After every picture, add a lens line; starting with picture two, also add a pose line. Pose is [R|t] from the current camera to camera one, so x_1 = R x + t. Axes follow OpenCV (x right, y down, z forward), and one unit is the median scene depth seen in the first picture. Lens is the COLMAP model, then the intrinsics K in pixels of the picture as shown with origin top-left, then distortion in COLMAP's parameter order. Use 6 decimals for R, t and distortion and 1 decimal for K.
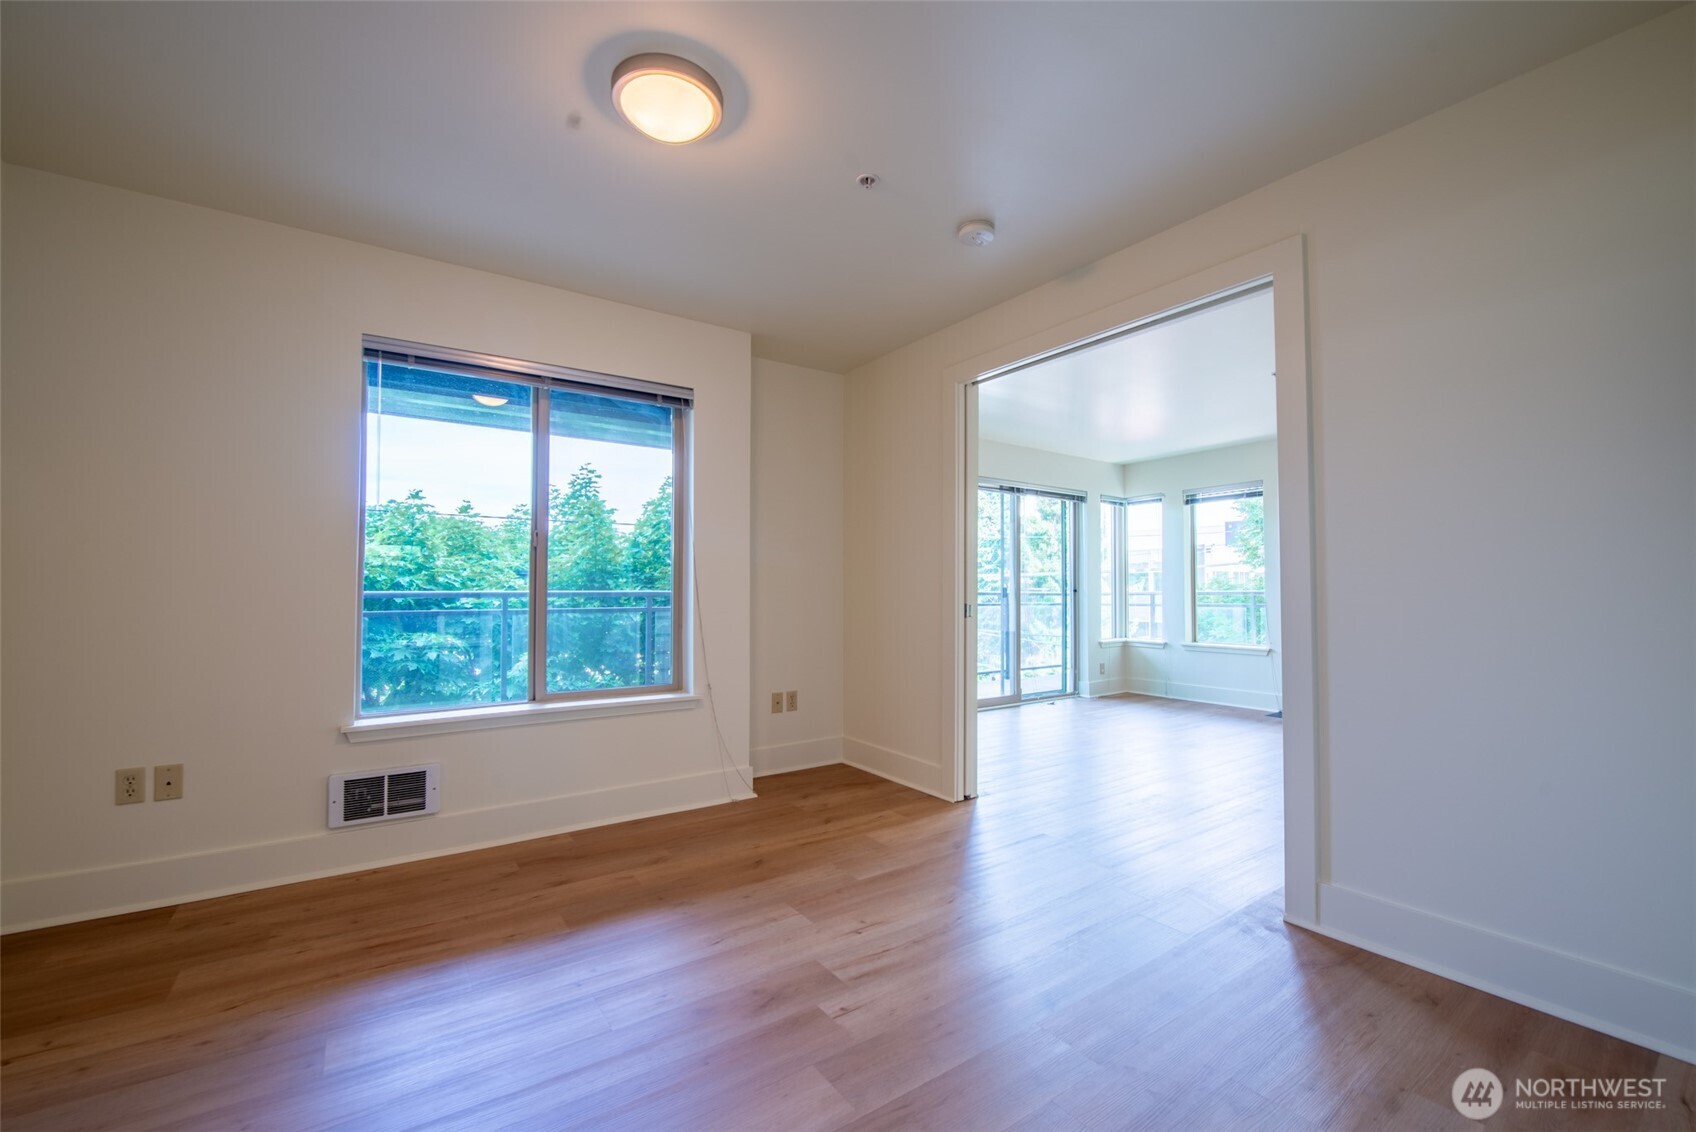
lens RADIAL K [[703.4, 0, 888.4], [0, 703.4, 587.1], [0, 0, 1]] dist [-0.011608, -0.002970]
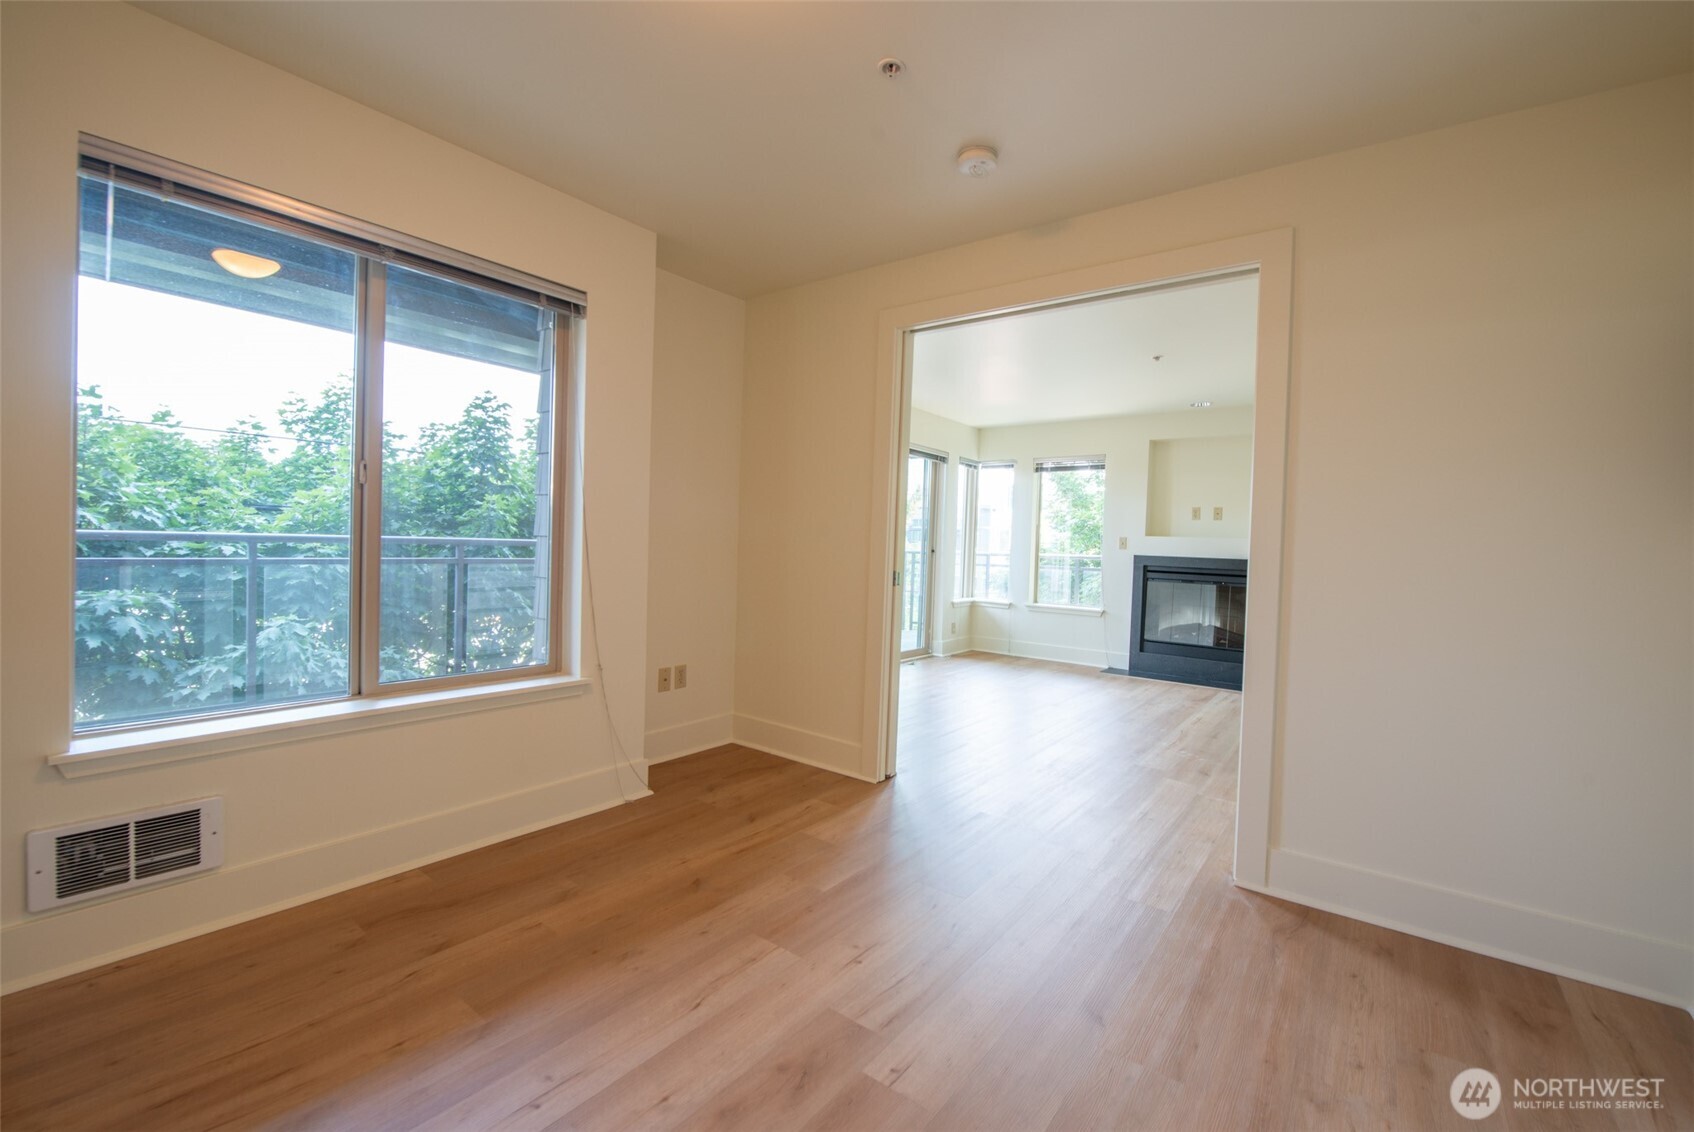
lens RADIAL K [[702.6, 0, 909.1], [0, 702.6, 575.1], [0, 0, 1]] dist [-0.011608, -0.002970]
pose [[0.949284, 0.020047, 0.313780, -0.187214], [-0.037108, 0.998134, 0.048492, -0.019174], [-0.312222, -0.057676, 0.948257, 0.135153]]
